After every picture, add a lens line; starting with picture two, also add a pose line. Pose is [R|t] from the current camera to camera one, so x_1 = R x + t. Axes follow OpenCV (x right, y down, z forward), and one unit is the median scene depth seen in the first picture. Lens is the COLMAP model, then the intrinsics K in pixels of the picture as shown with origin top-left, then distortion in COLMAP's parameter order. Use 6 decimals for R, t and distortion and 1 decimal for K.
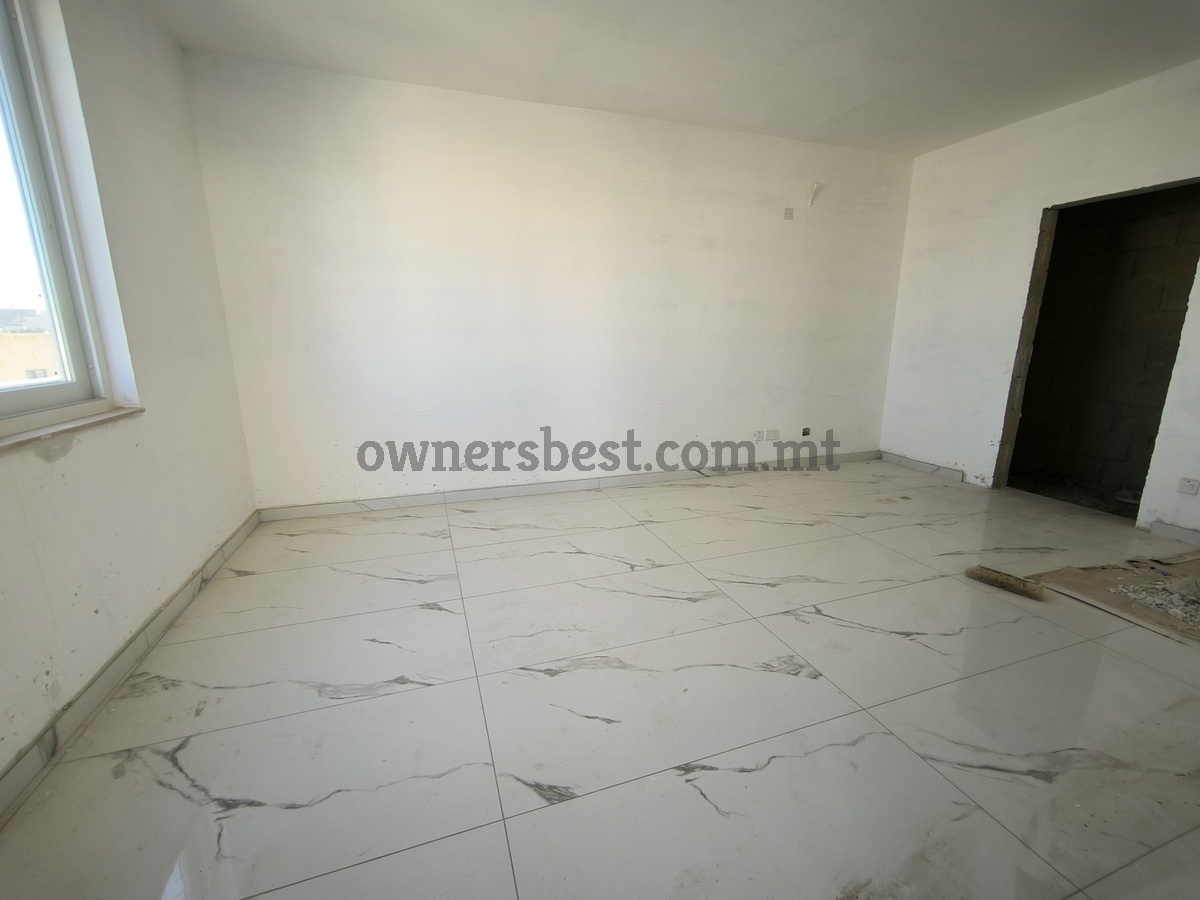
lens RADIAL K [[517.1, 0, 597.1], [0, 517.1, 449.2], [0, 0, 1]] dist [-0.024988, 0.011999]
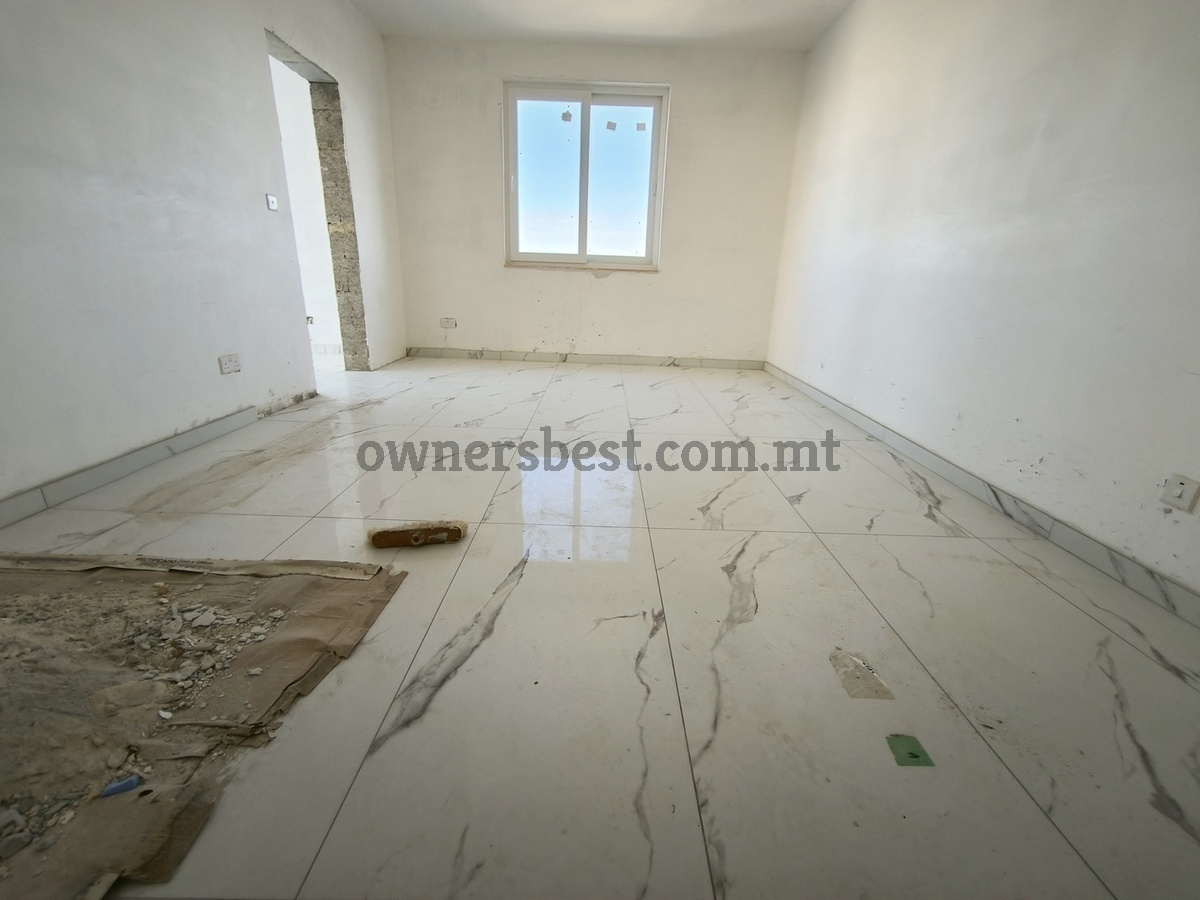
lens RADIAL K [[517.1, 0, 597.1], [0, 517.1, 449.2], [0, 0, 1]] dist [-0.024988, 0.011999]
pose [[-0.335441, 0.292688, -0.895440, 0.965451], [-0.240351, 0.892466, 0.381754, -0.114169], [0.910884, 0.343276, -0.229022, 0.995304]]
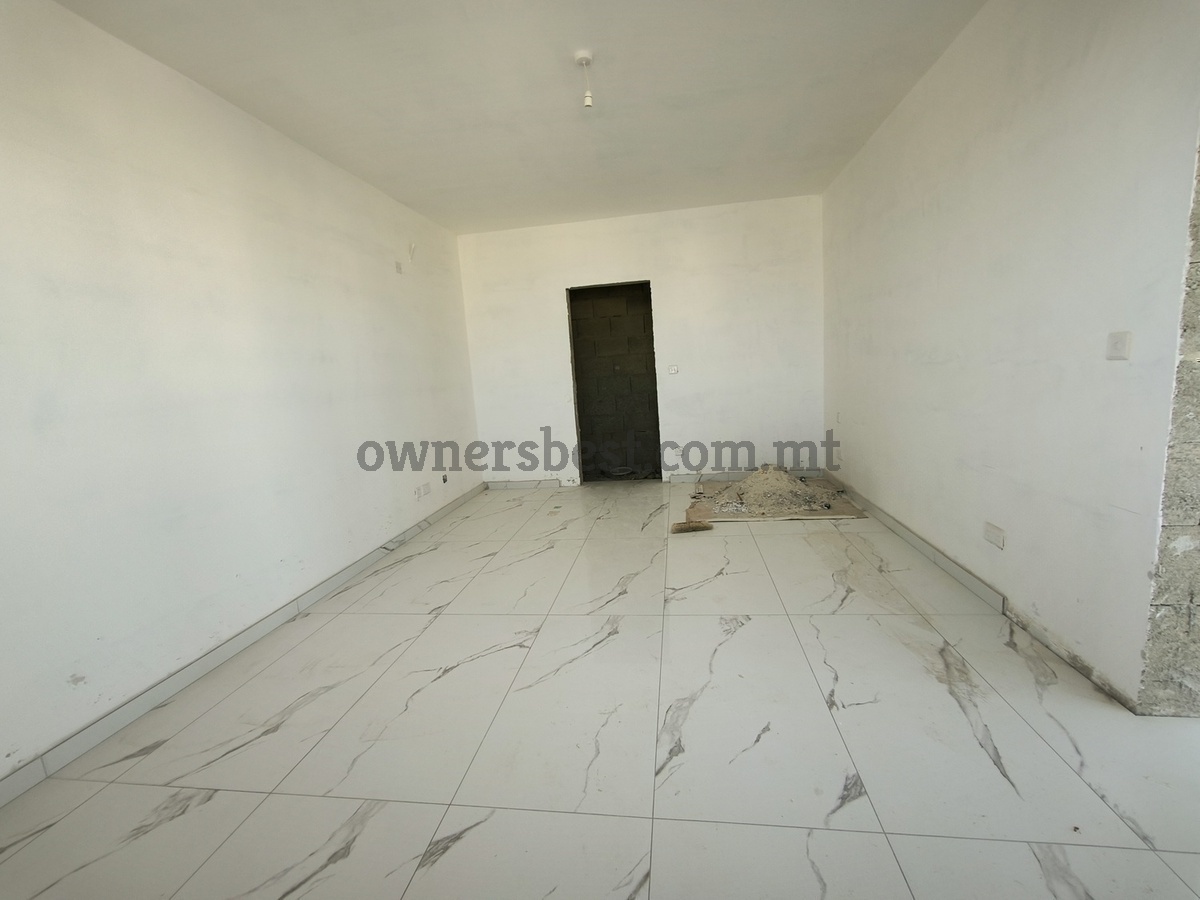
lens RADIAL K [[517.1, 0, 597.1], [0, 517.1, 449.2], [0, 0, 1]] dist [-0.024988, 0.011999]
pose [[0.461620, -0.166829, 0.871249, -0.471410], [0.264090, 0.963468, 0.044562, -0.079224], [-0.846855, 0.209517, 0.488814, 0.327099]]
